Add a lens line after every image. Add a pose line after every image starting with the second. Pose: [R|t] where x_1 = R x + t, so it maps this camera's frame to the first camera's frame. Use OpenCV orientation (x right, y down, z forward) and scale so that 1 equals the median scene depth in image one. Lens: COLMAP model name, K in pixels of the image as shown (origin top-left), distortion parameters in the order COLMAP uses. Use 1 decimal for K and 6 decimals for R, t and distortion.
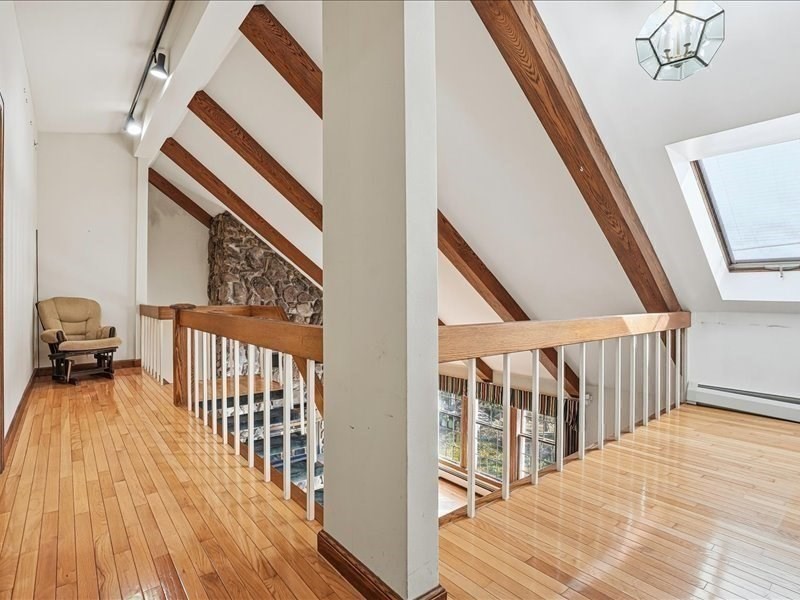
lens RADIAL K [[420.0, 0, 399.1], [0, 420.0, 303.1], [0, 0, 1]] dist [-0.075355, 0.034544]
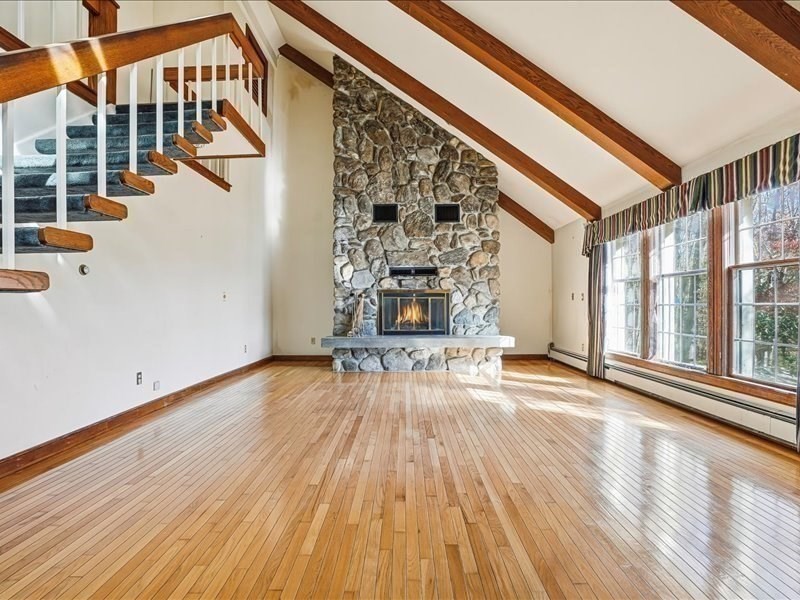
lens RADIAL K [[420.0, 0, 399.1], [0, 420.0, 303.1], [0, 0, 1]] dist [-0.075355, 0.034544]
pose [[0.768611, -0.012771, -0.639588, 0.277191], [0.004258, 0.999881, -0.014849, 0.344611], [0.639702, 0.008690, 0.768574, 0.348921]]
